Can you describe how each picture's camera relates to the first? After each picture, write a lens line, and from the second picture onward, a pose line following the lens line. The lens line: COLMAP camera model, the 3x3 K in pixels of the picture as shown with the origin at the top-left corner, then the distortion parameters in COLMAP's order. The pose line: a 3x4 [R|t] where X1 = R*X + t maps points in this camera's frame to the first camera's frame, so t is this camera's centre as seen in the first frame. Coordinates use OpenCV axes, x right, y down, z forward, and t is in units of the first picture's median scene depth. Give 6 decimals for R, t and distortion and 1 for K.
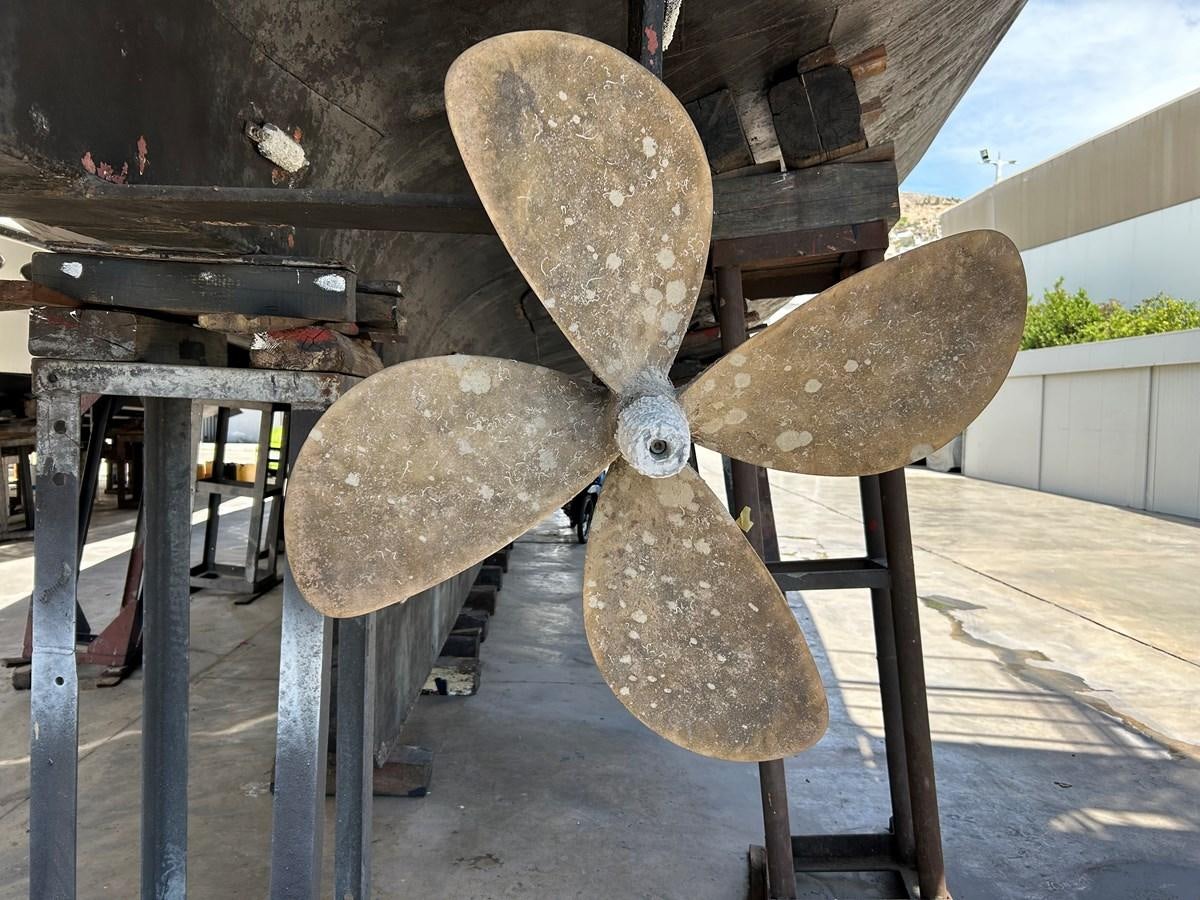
lens RADIAL K [[914.0, 0, 597.0], [0, 914.0, 448.3], [0, 0, 1]] dist [0.034845, -0.040157]
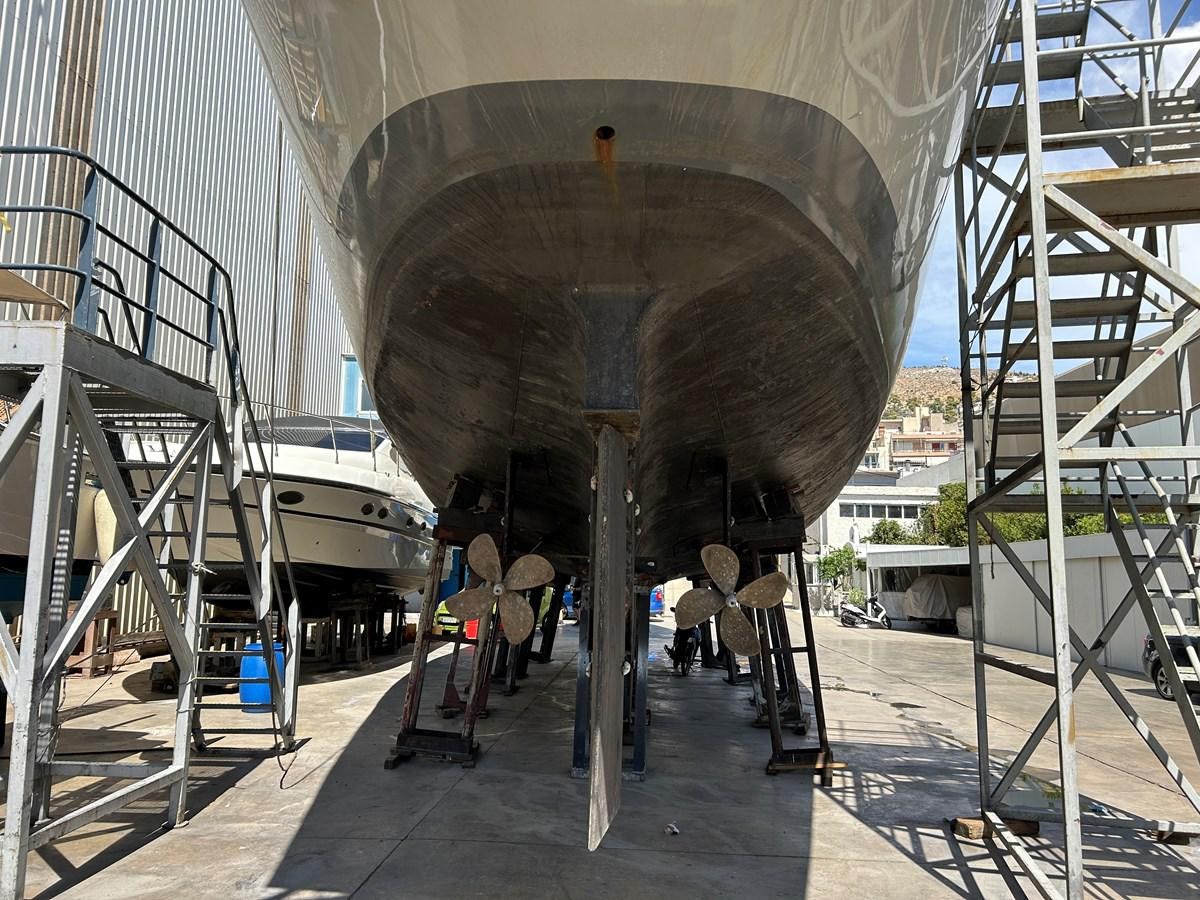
lens RADIAL K [[912.2, 0, 572.6], [0, 912.2, 444.4], [0, 0, 1]] dist [0.032821, -0.055952]
pose [[0.994831, -0.013370, -0.100658, -0.183254], [-0.006104, 0.981627, -0.190714, 0.063861], [0.101359, 0.190343, 0.976471, -2.640755]]
